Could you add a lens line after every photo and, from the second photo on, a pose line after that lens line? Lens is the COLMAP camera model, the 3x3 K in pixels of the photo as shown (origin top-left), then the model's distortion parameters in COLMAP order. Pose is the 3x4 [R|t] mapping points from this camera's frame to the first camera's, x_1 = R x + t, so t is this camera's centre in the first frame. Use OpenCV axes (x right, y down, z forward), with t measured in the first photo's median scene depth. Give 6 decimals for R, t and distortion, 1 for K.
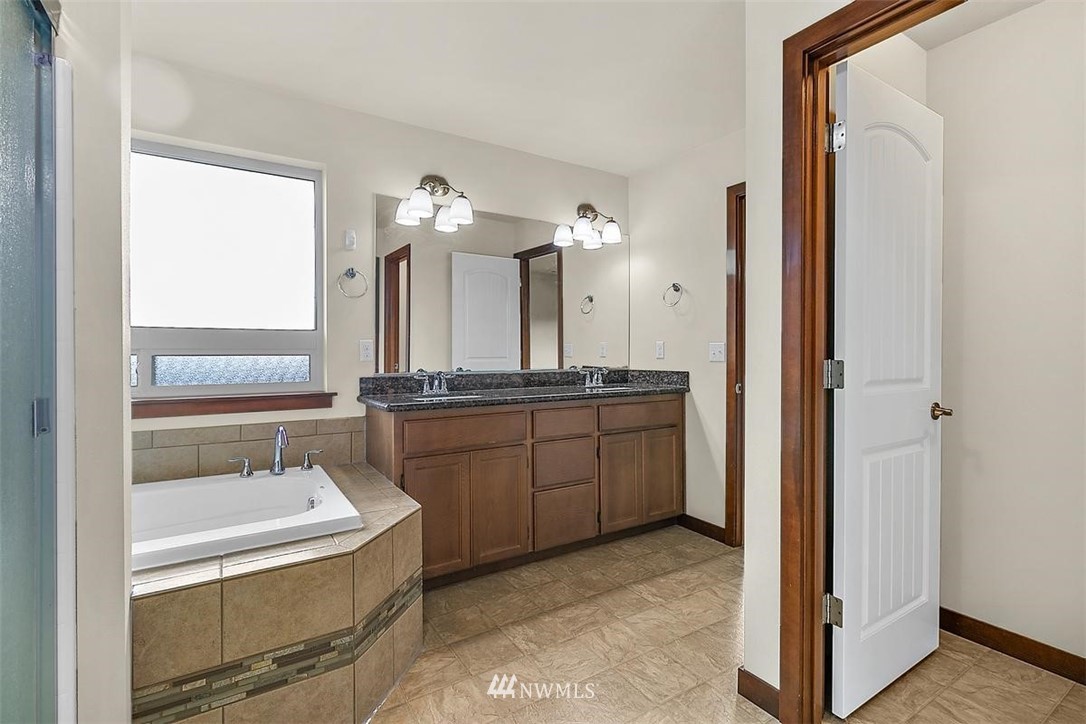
lens RADIAL K [[498.2, 0, 543.6], [0, 498.2, 354.6], [0, 0, 1]] dist [0.001129, 0.000755]
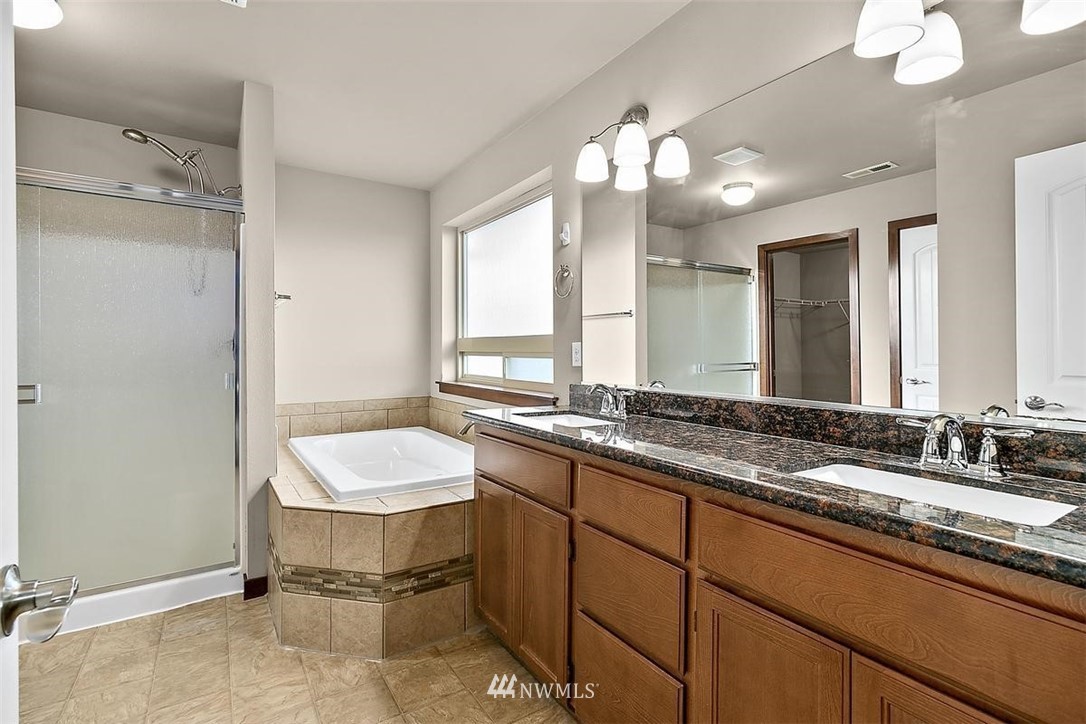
lens RADIAL K [[498.2, 0, 541.6], [0, 498.2, 354.6], [0, 0, 1]] dist [0.001129, 0.000755]
pose [[0.019548, 0.007591, -0.999780, 0.453828], [-0.013042, 0.999888, 0.007337, -0.011102], [0.999724, 0.012896, 0.019645, 0.796947]]
